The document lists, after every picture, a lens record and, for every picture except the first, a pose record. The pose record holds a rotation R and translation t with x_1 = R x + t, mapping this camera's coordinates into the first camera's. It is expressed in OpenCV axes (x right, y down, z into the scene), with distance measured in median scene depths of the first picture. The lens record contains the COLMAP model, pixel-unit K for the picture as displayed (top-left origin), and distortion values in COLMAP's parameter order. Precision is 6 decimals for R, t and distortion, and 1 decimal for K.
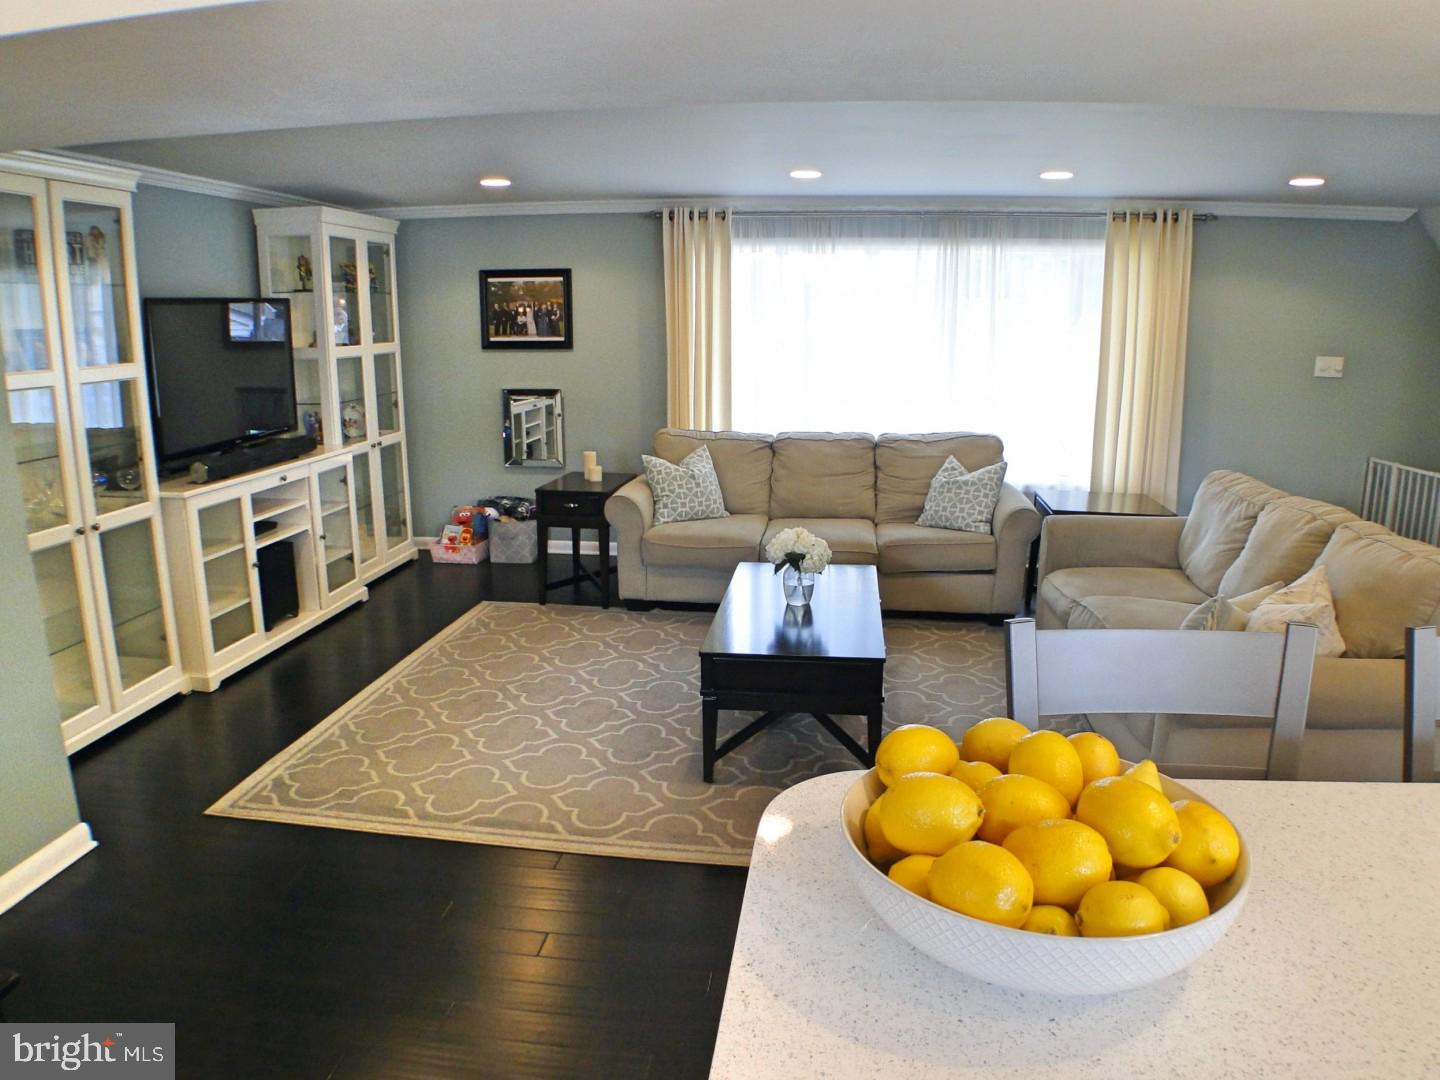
lens RADIAL K [[964.8, 0, 720.0], [0, 964.8, 540.0], [0, 0, 1]] dist [-0.110087, 0.003129]
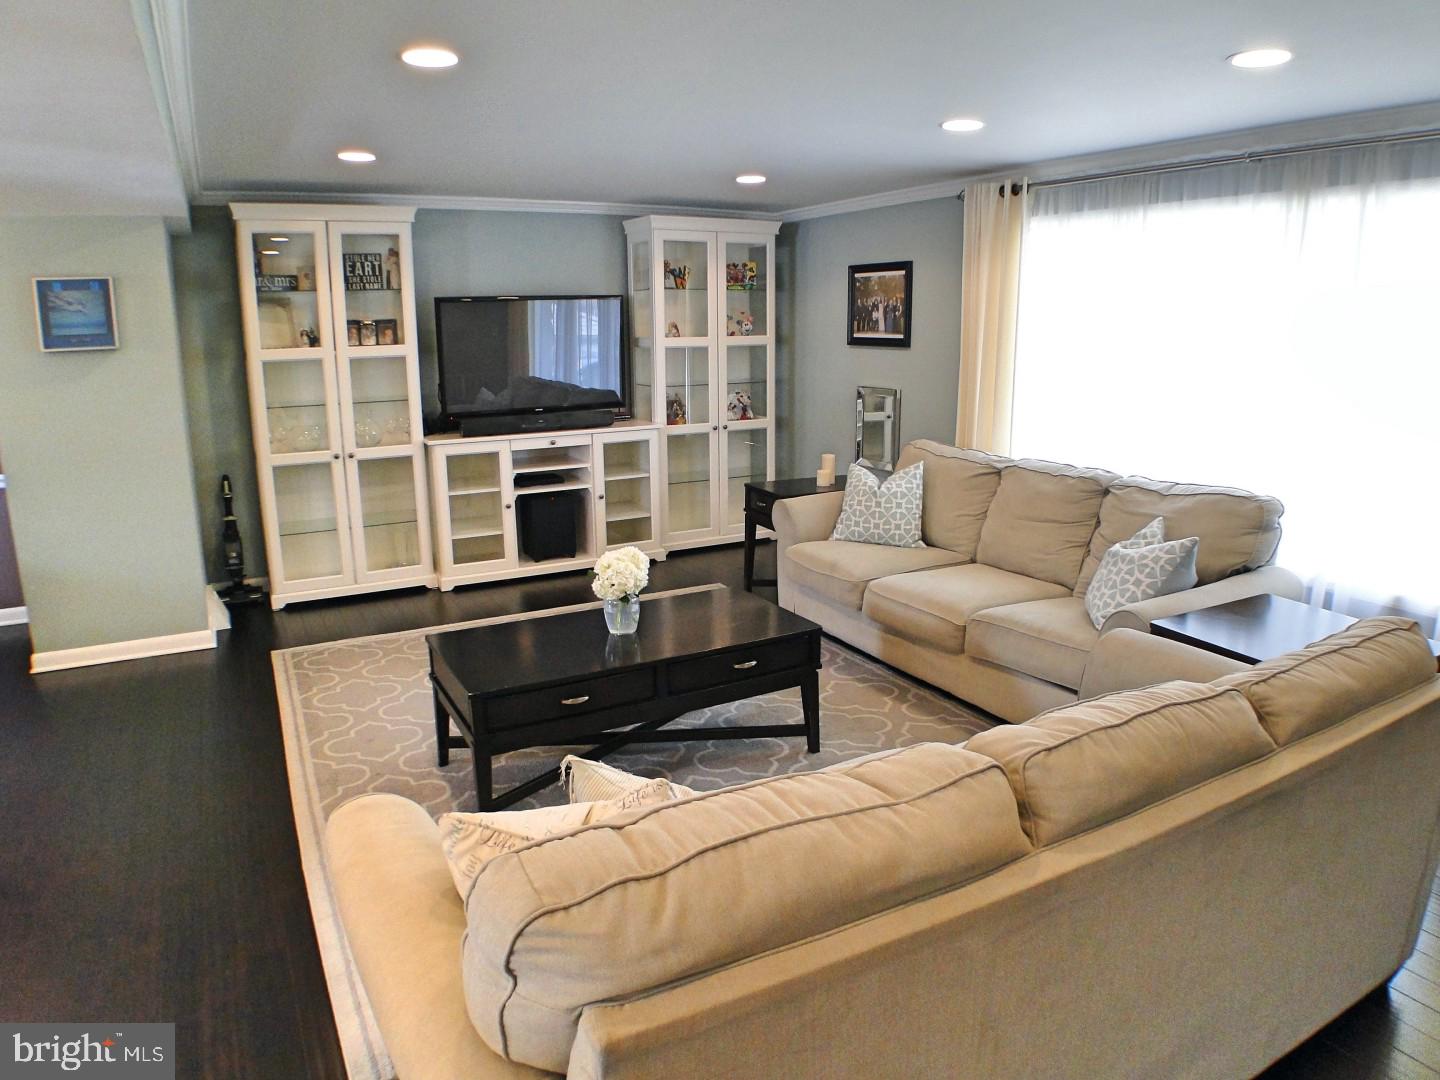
lens RADIAL K [[931.8, 0, 727.9], [0, 931.8, 537.1], [0, 0, 1]] dist [-0.130492, 0.029781]
pose [[0.601995, 0.175658, -0.778940, 0.538572], [-0.174833, 0.980829, 0.086068, -0.074635], [0.779125, 0.084372, 0.621165, 0.369926]]
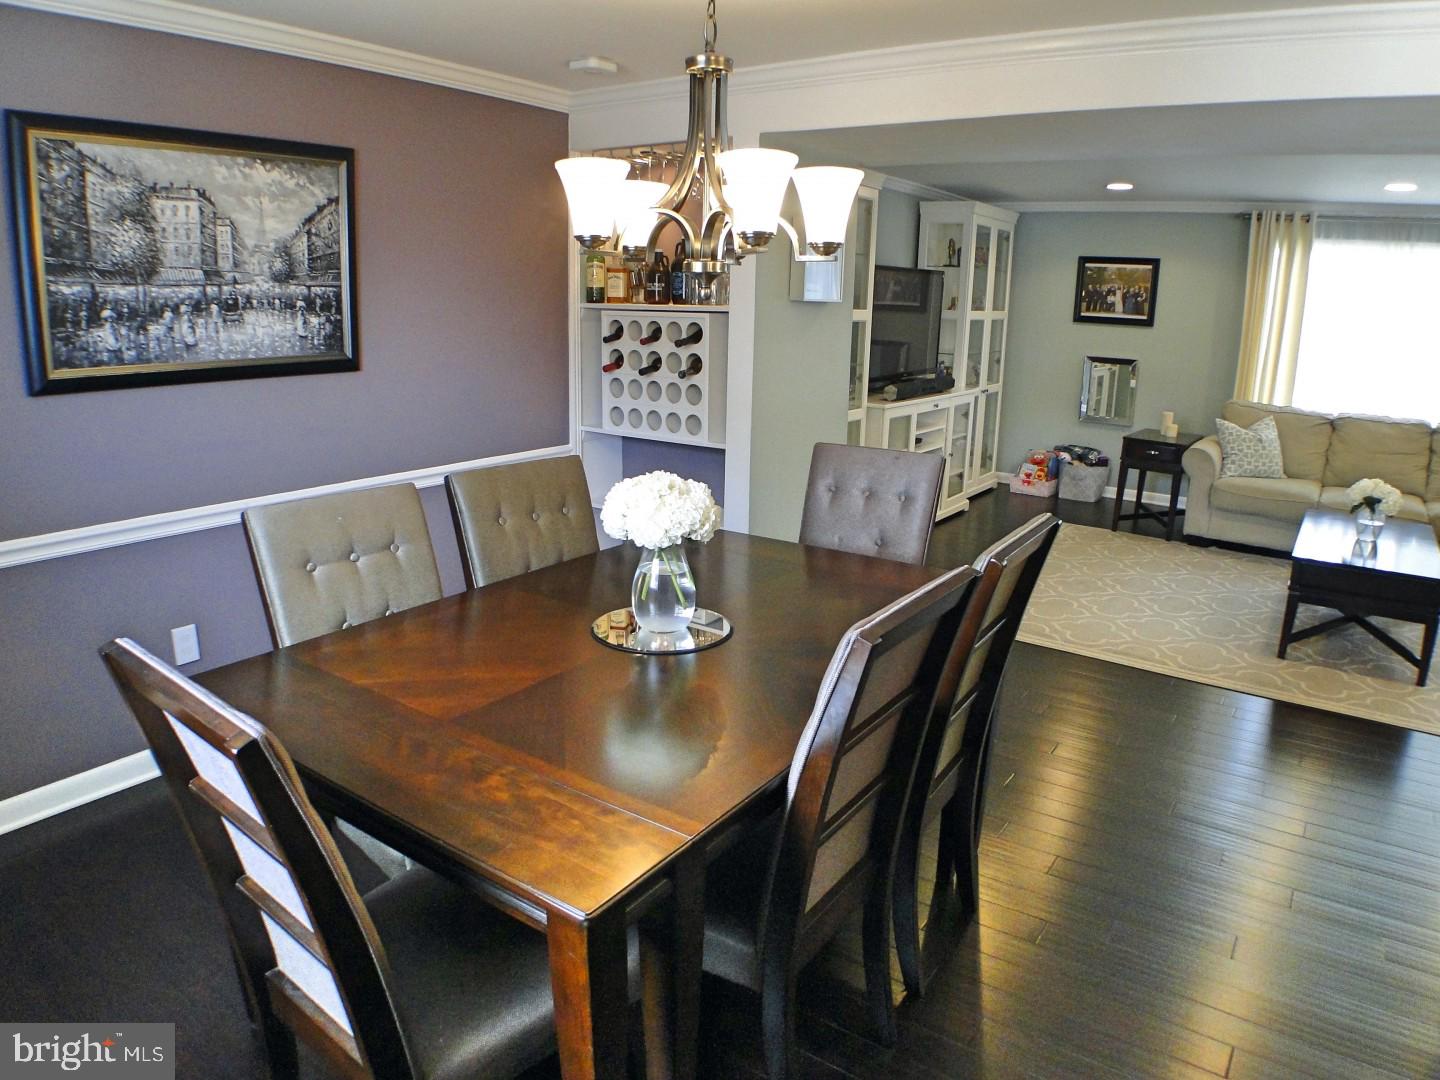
lens RADIAL K [[931.8, 0, 727.9], [0, 931.8, 537.1], [0, 0, 1]] dist [-0.130492, 0.029781]
pose [[0.884029, 0.138300, -0.446504, -0.098386], [-0.127674, 0.990347, 0.053968, 0.073416], [0.449657, 0.009298, 0.893153, -0.254197]]
